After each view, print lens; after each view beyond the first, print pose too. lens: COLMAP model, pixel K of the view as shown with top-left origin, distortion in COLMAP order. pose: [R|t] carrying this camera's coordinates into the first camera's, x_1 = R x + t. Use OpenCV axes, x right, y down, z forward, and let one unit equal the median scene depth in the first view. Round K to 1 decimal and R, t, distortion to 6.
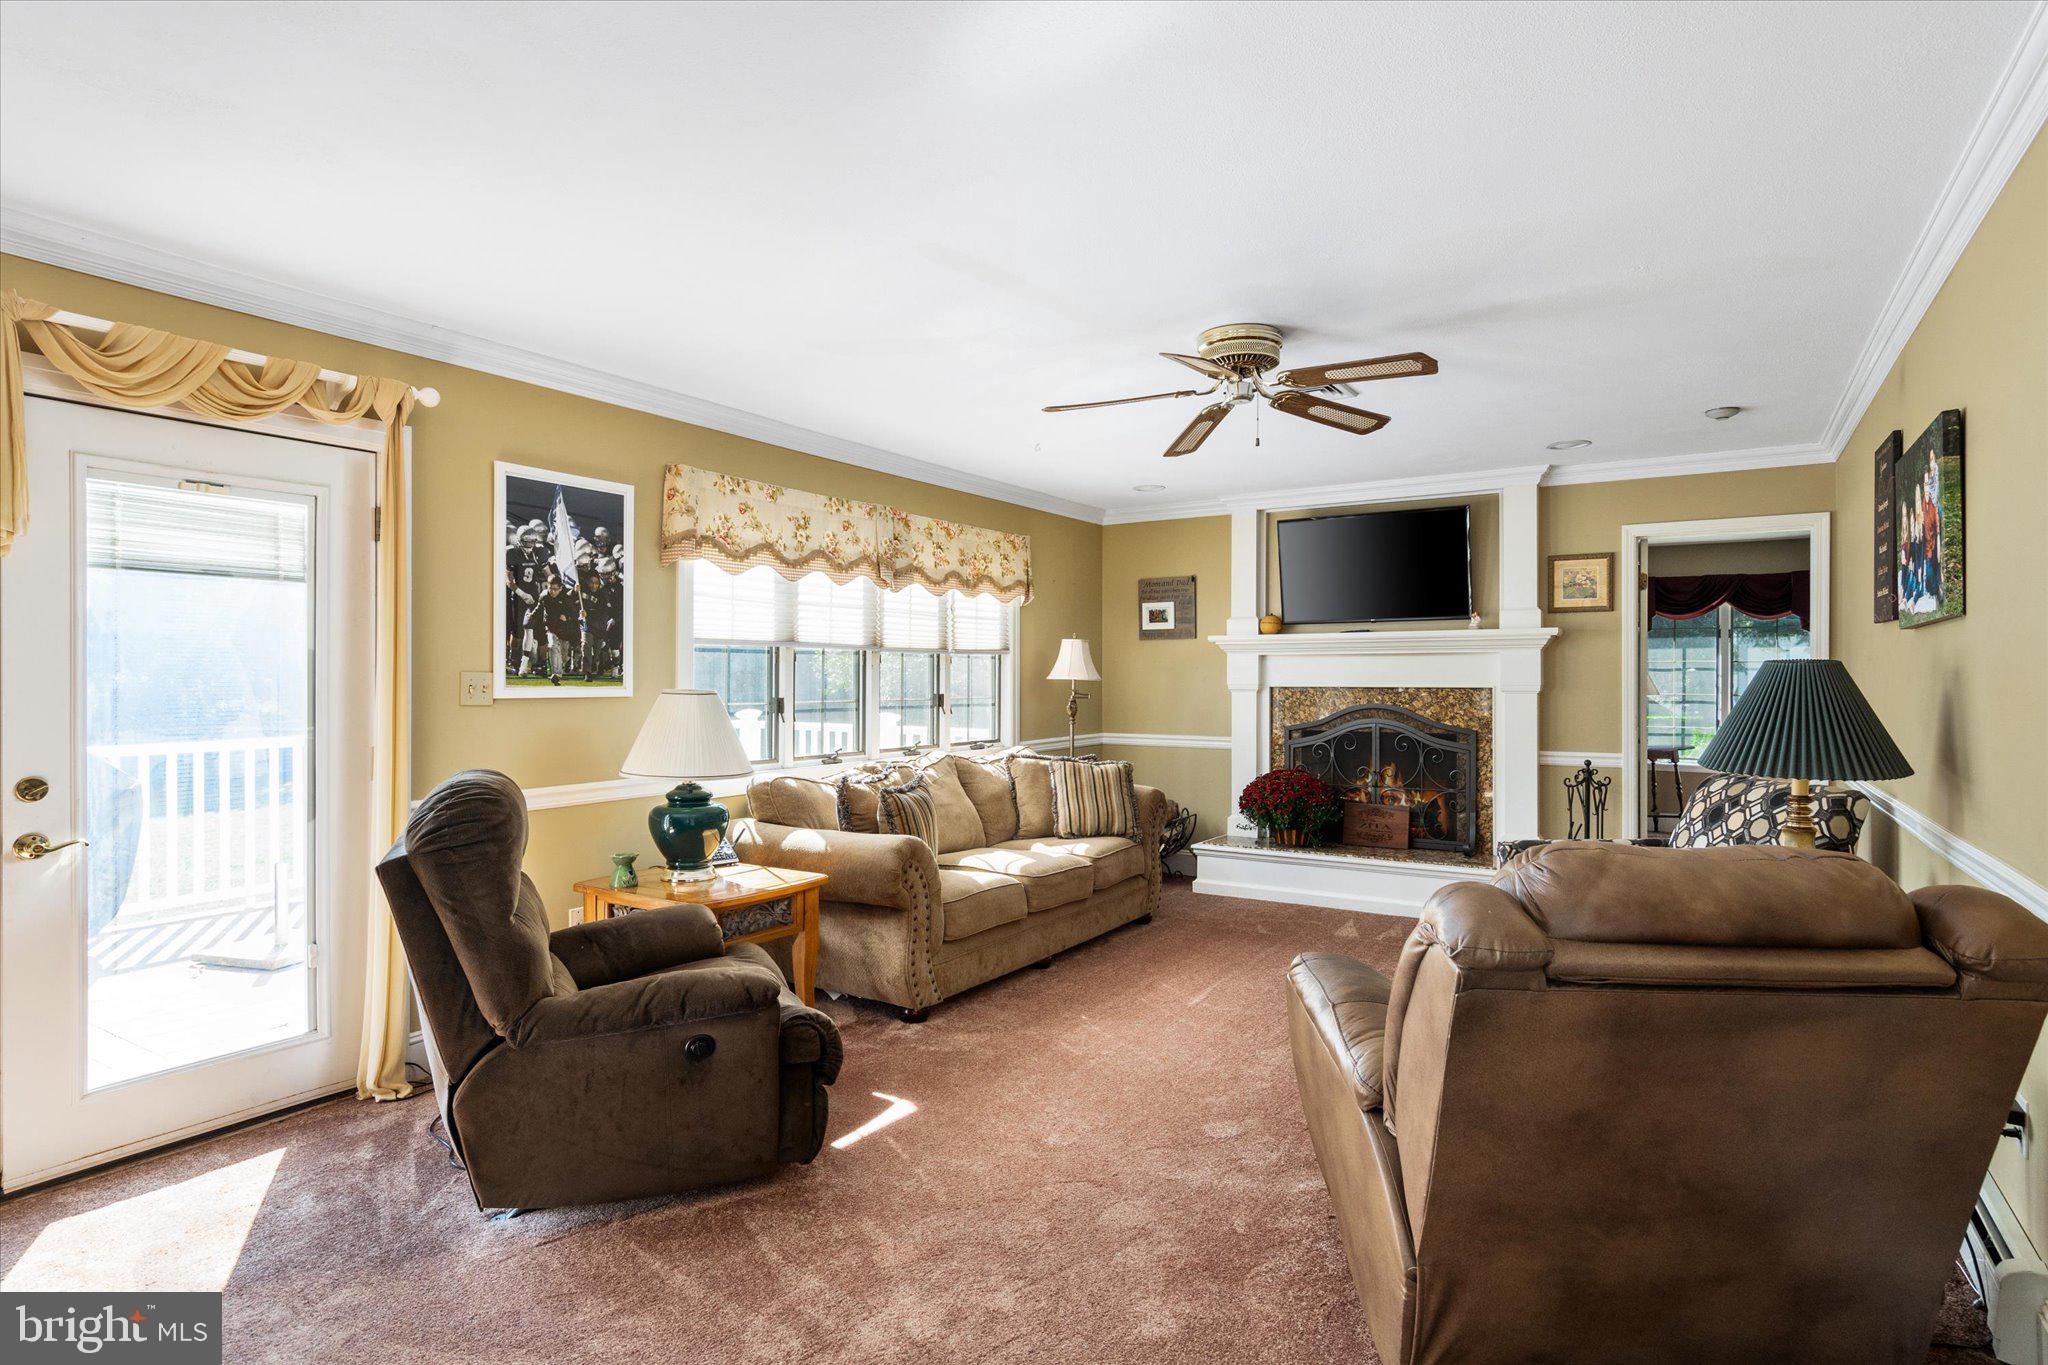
lens RADIAL K [[1116.9, 0, 1031.3], [0, 1116.9, 672.3], [0, 0, 1]] dist [0.001466, 0.000906]
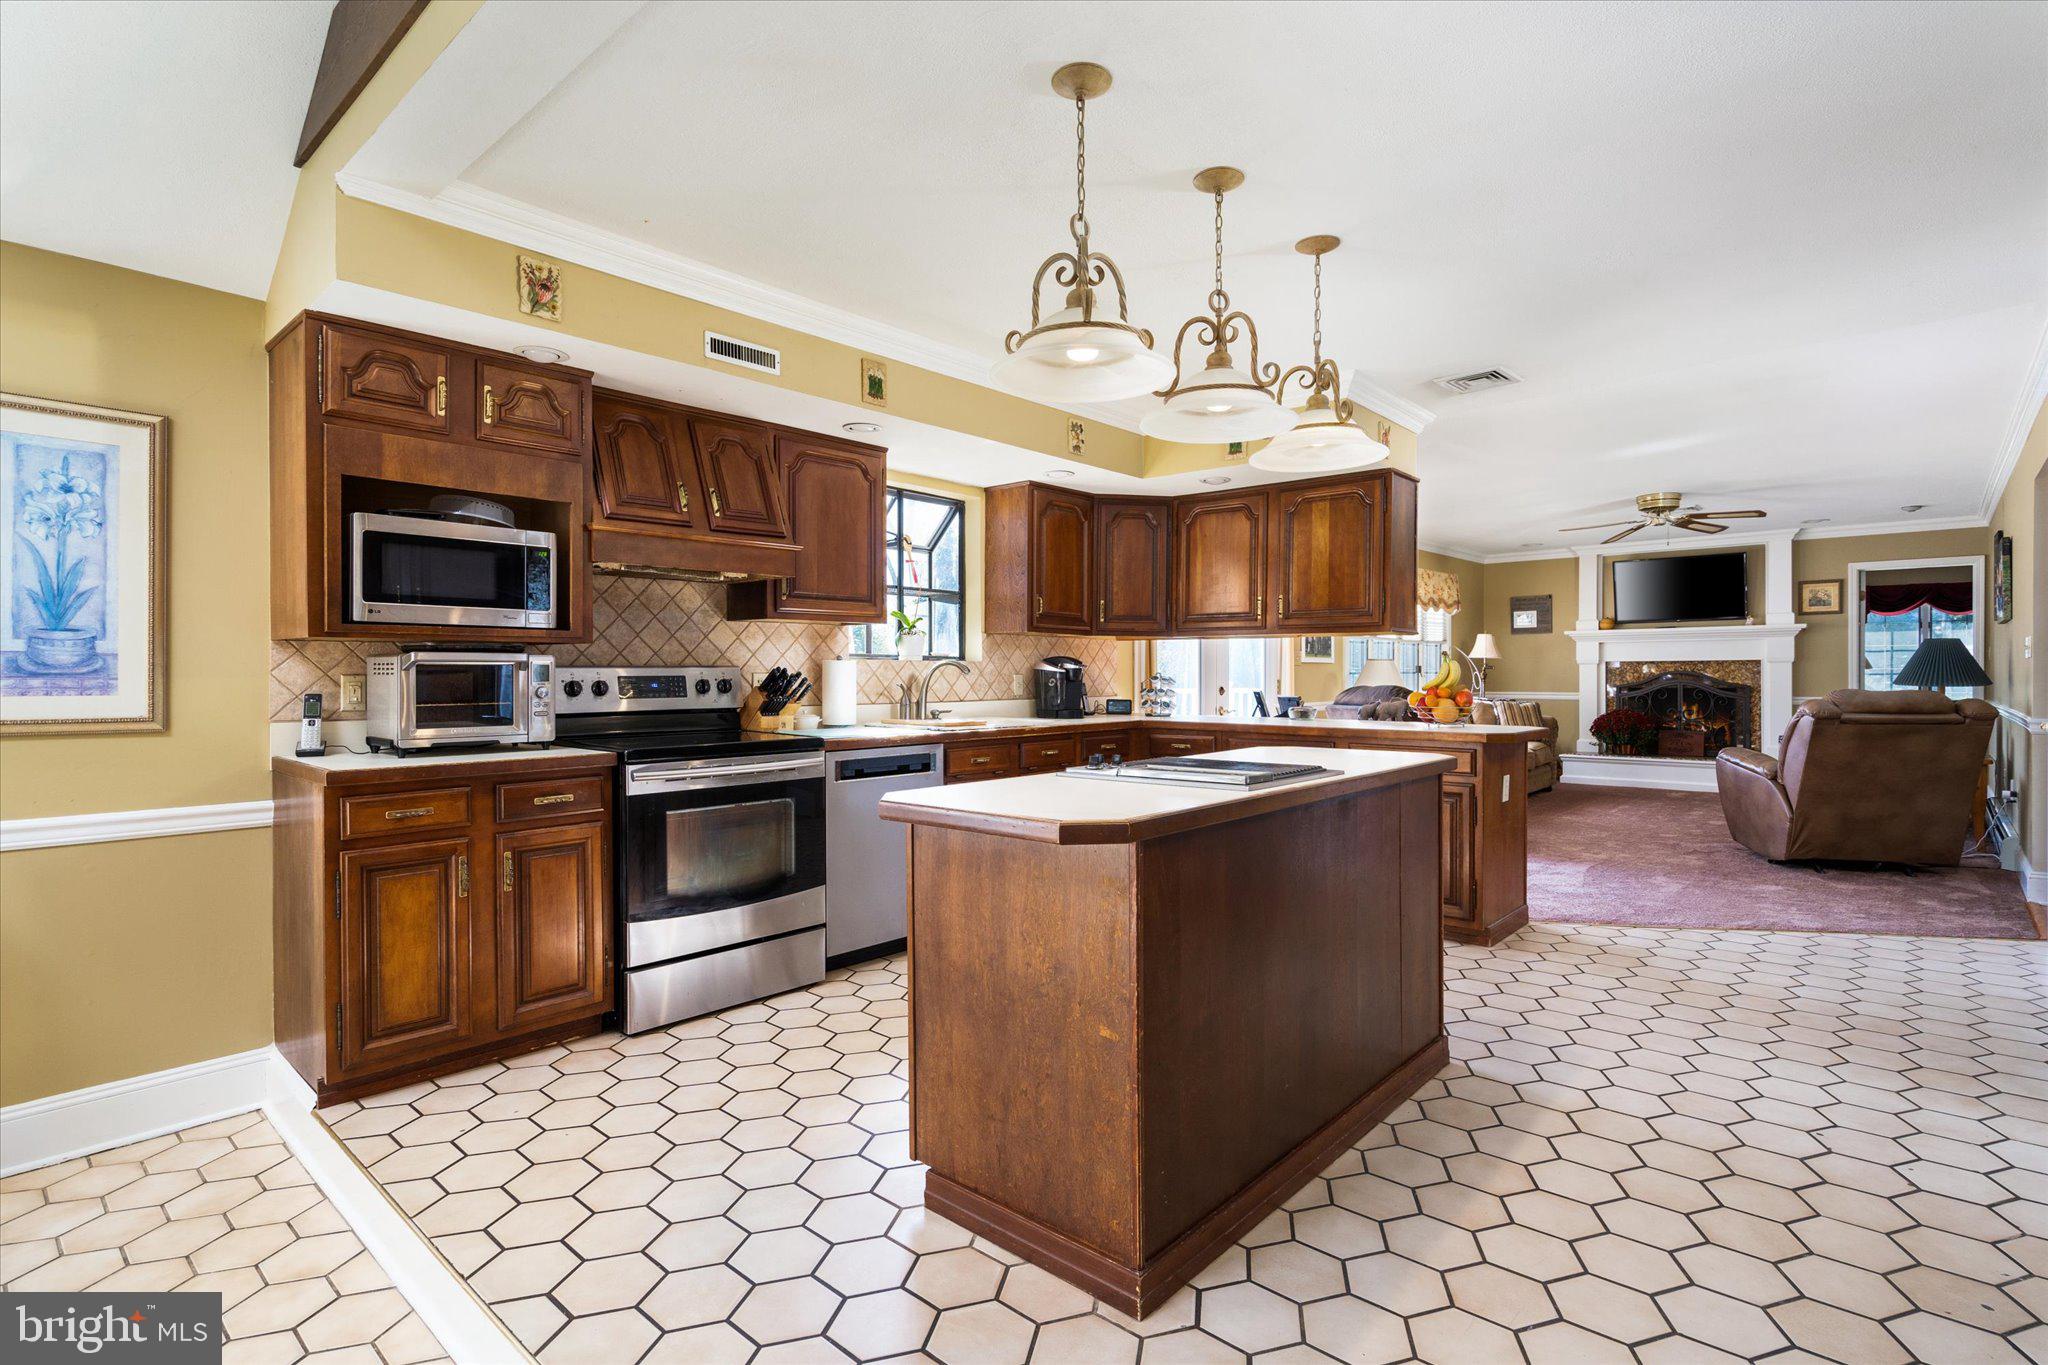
lens RADIAL K [[1002.4, 0, 1022.5], [0, 1002.4, 677.5], [0, 0, 1]] dist [-0.003268, 0.000109]
pose [[0.981635, -0.004395, -0.190717, -0.393643], [0.006372, 0.999932, 0.009753, 0.018809], [0.190661, -0.010789, 0.981597, -0.696519]]
